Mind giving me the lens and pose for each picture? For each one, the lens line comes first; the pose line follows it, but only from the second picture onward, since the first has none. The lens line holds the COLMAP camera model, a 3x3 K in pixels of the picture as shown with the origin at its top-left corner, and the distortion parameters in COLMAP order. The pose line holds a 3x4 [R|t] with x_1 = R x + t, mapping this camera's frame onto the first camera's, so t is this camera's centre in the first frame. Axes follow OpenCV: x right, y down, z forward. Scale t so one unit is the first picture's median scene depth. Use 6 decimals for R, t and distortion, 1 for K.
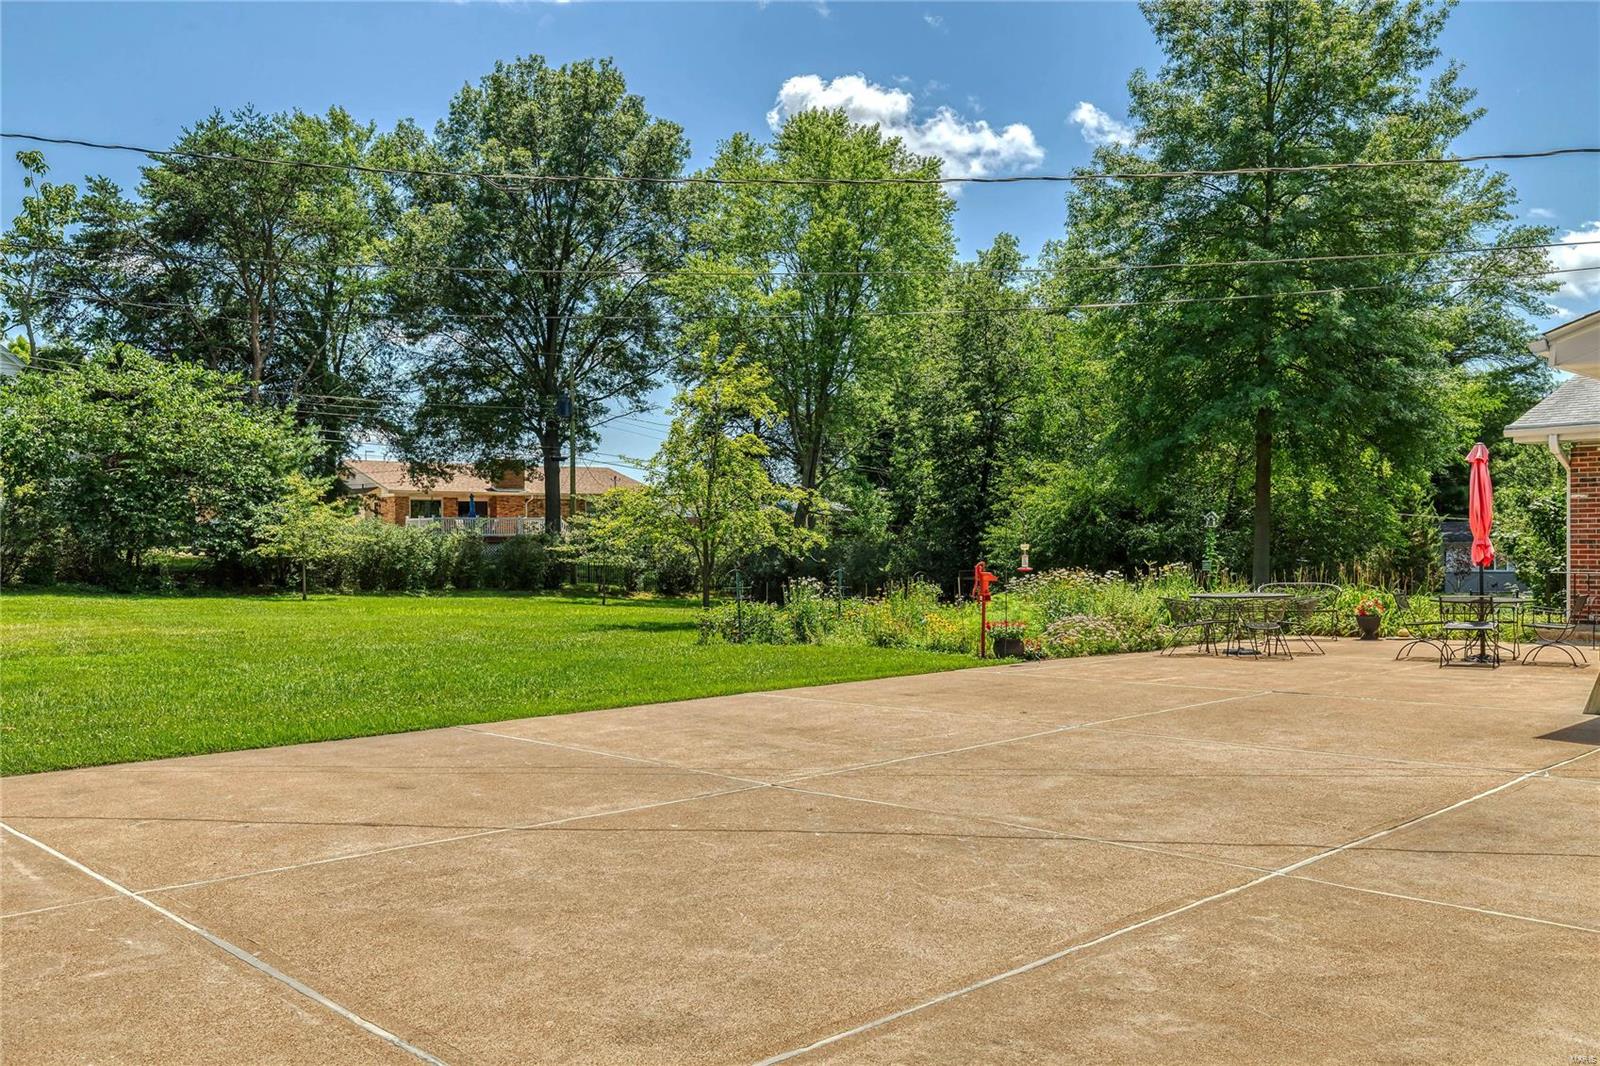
lens RADIAL K [[1340.3, 0, 825.0], [0, 1340.3, 552.7], [0, 0, 1]] dist [-0.006701, -0.001453]
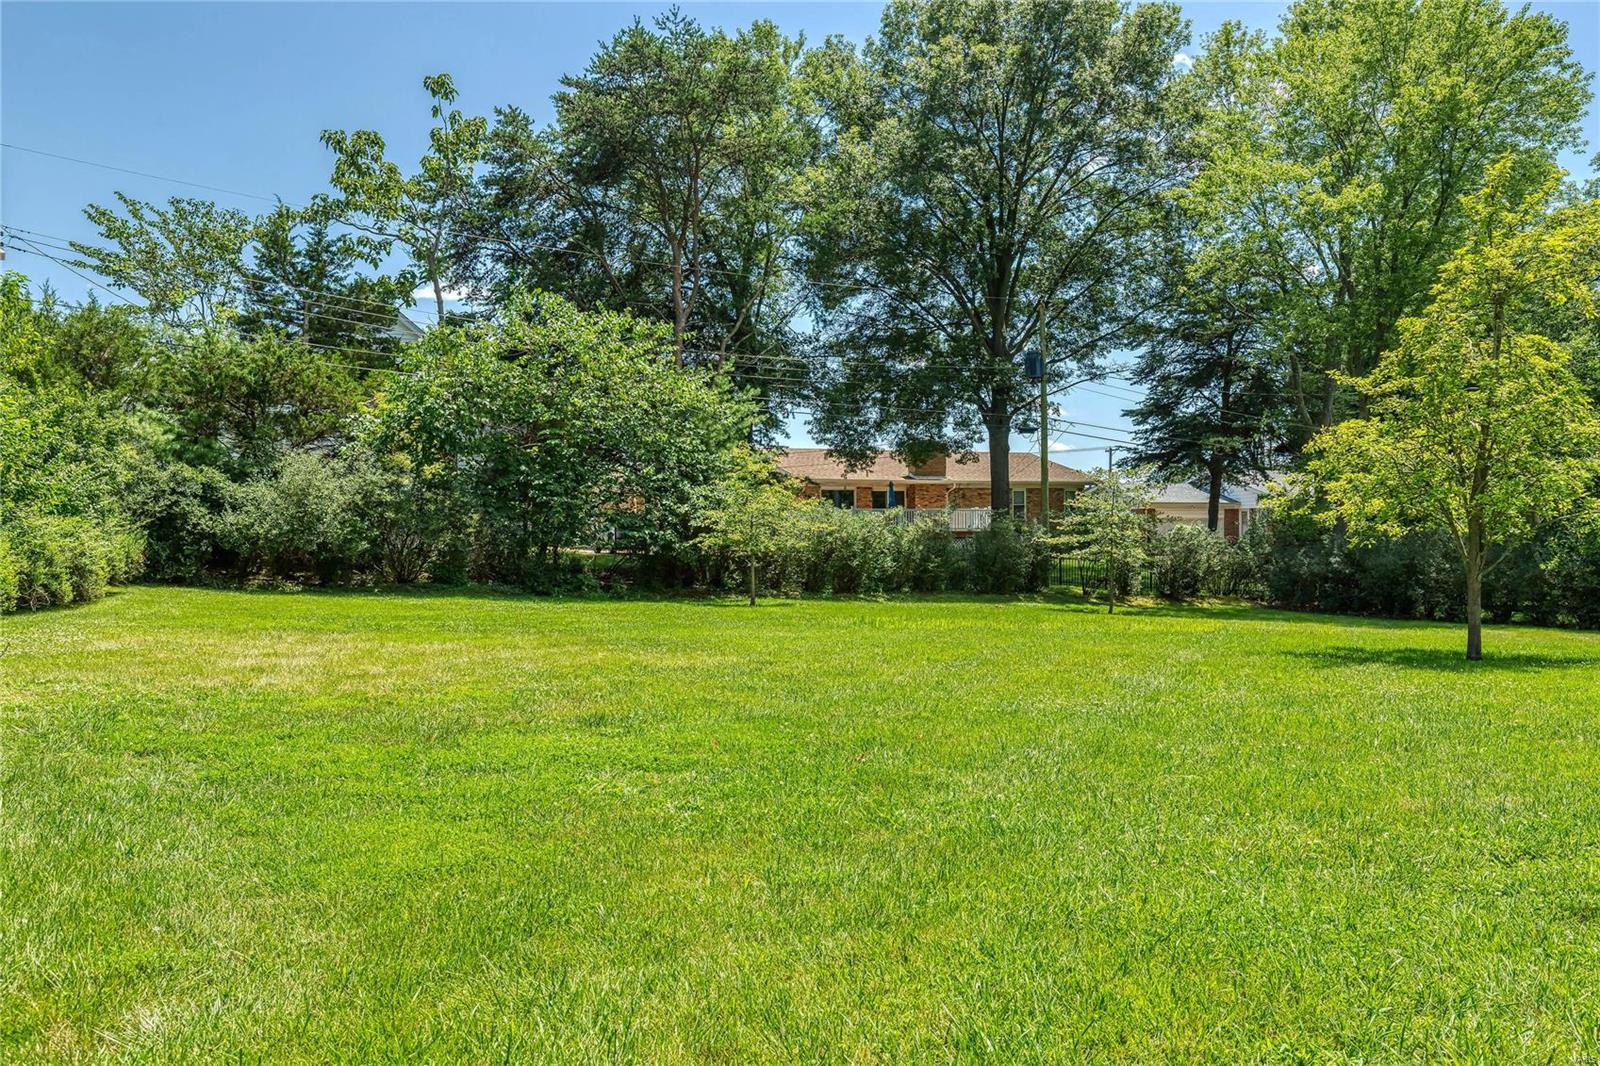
lens RADIAL K [[1340.3, 0, 799.5], [0, 1340.3, 537.0], [0, 0, 1]] dist [-0.006701, -0.001453]
pose [[0.965391, -0.006412, -0.260729, -0.143318], [0.002639, 0.999887, -0.014820, 0.006497], [0.260794, 0.013619, 0.965298, 0.226791]]
